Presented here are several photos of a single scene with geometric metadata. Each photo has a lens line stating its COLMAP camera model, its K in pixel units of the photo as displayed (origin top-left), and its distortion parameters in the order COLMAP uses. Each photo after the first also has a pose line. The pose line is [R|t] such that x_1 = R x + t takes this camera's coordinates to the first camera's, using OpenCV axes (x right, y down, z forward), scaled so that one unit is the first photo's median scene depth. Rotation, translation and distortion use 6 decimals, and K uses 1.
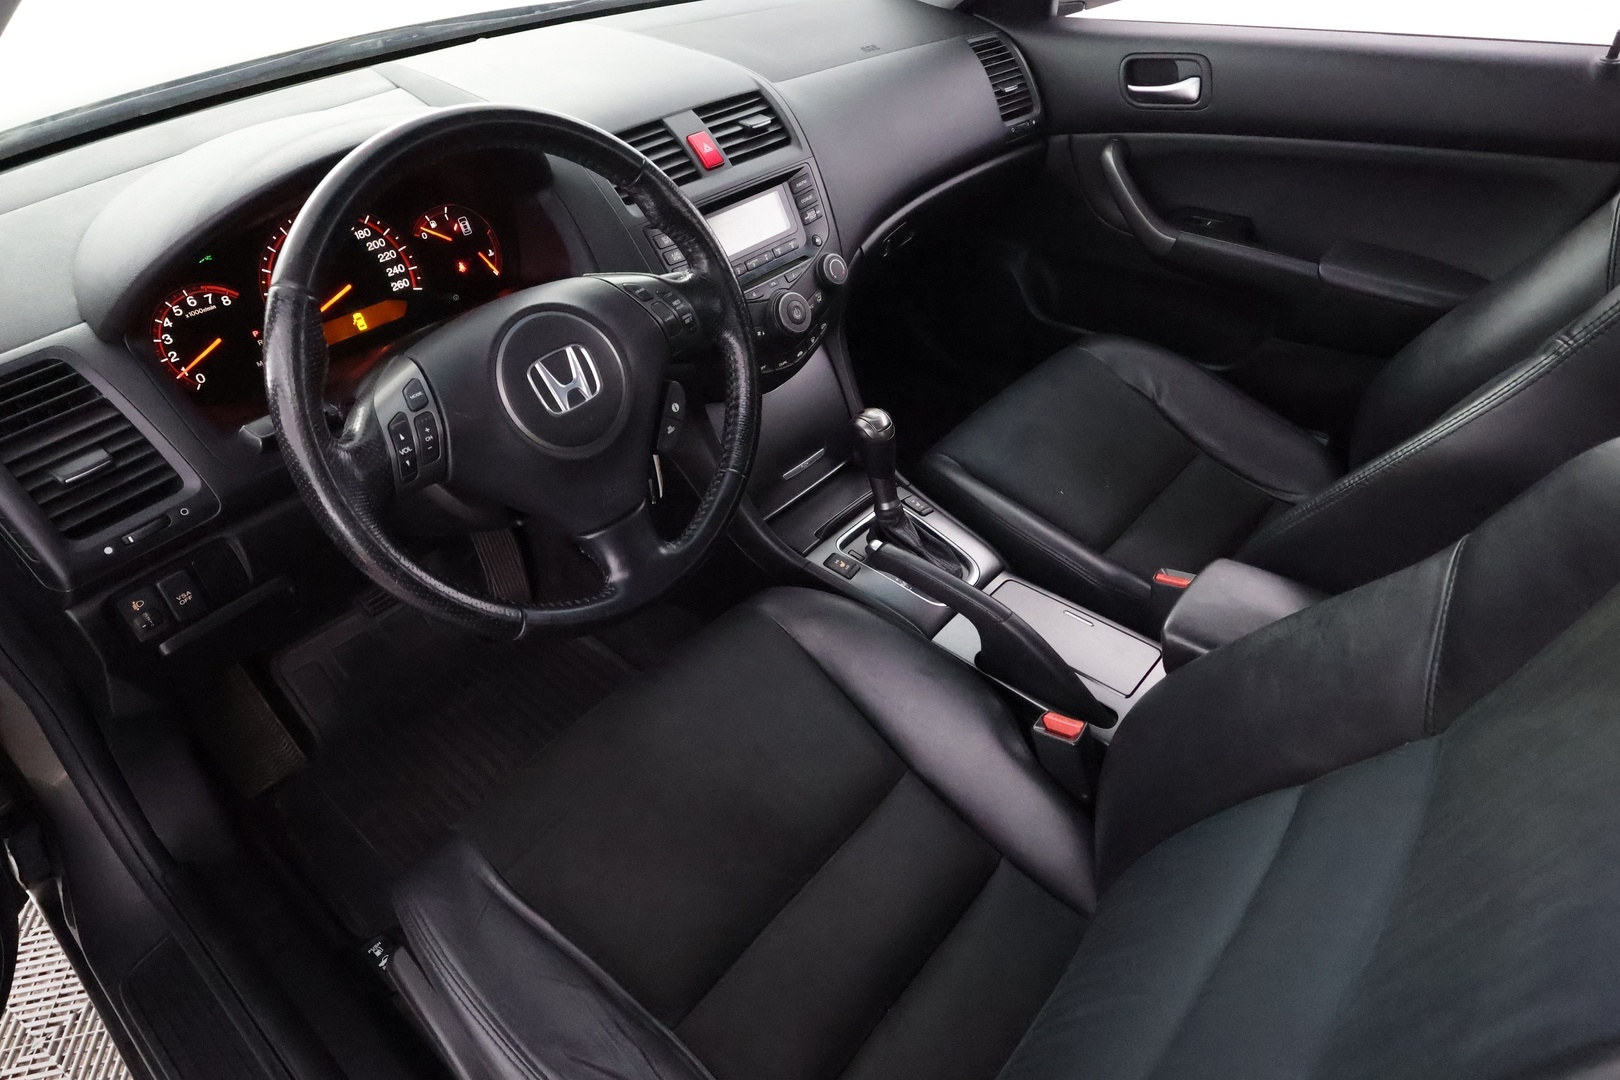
lens RADIAL K [[947.8, 0, 802.0], [0, 947.8, 551.3], [0, 0, 1]] dist [0.022229, 0.000815]
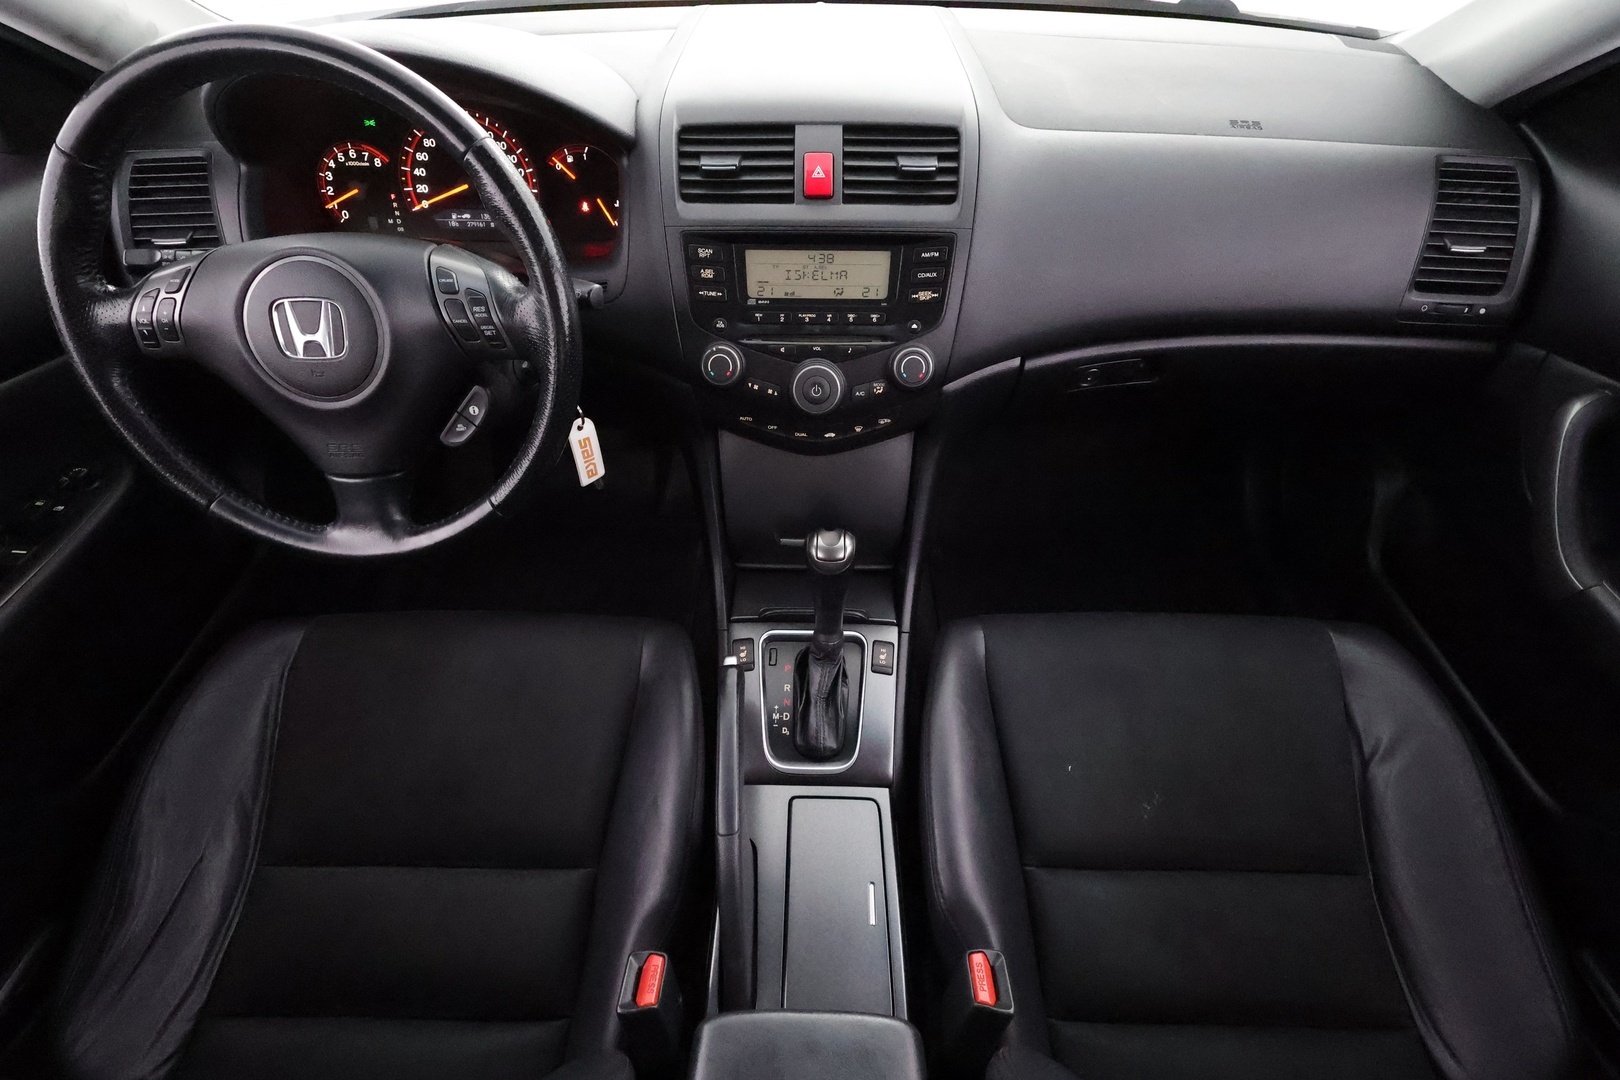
lens RADIAL K [[748.5, 0, 810.6], [0, 748.5, 543.5], [0, 0, 1]] dist [0.013453, -0.000414]
pose [[0.641619, 0.565079, -0.518662, 0.408252], [-0.501755, 0.820666, 0.273405, -0.311956], [0.580144, 0.084819, 0.810086, 0.449970]]
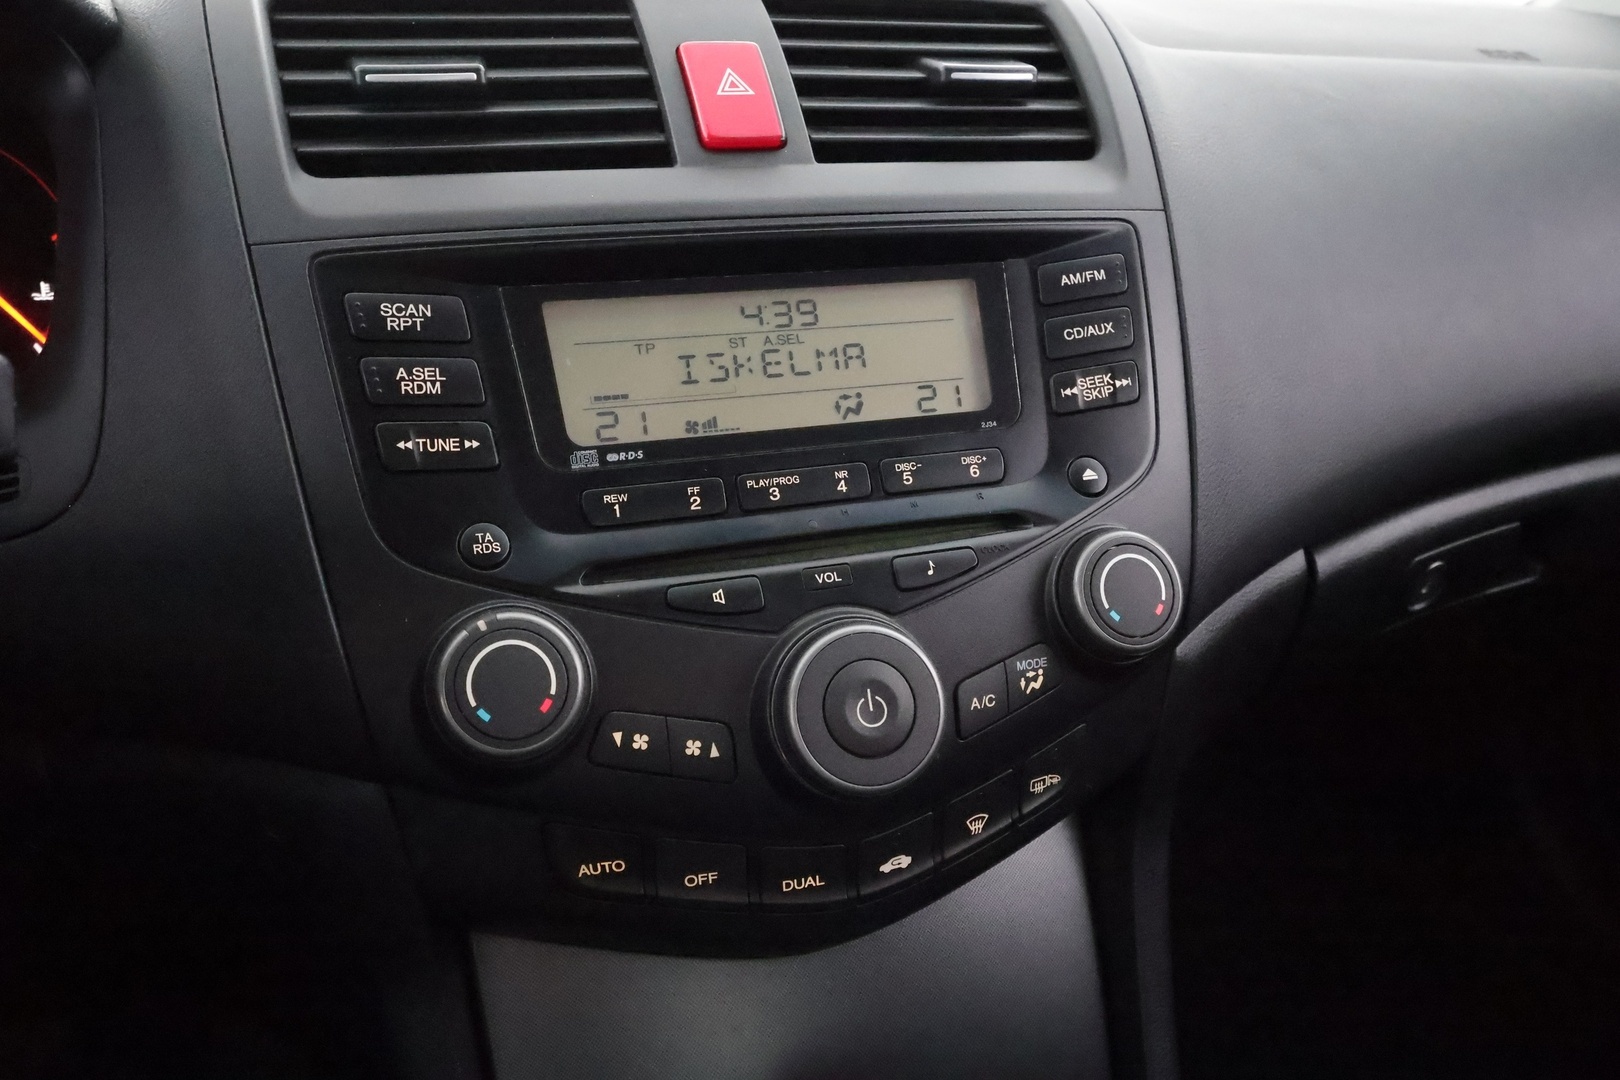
lens RADIAL K [[1288.3, 0, 812.2], [0, 1288.3, 531.7], [0, 0, 1]] dist [0.005985, 0.004763]
pose [[0.873542, 0.213226, -0.437560, 0.112832], [-0.336465, 0.914110, -0.226264, -0.208069], [0.351732, 0.344875, 0.870256, 0.674924]]
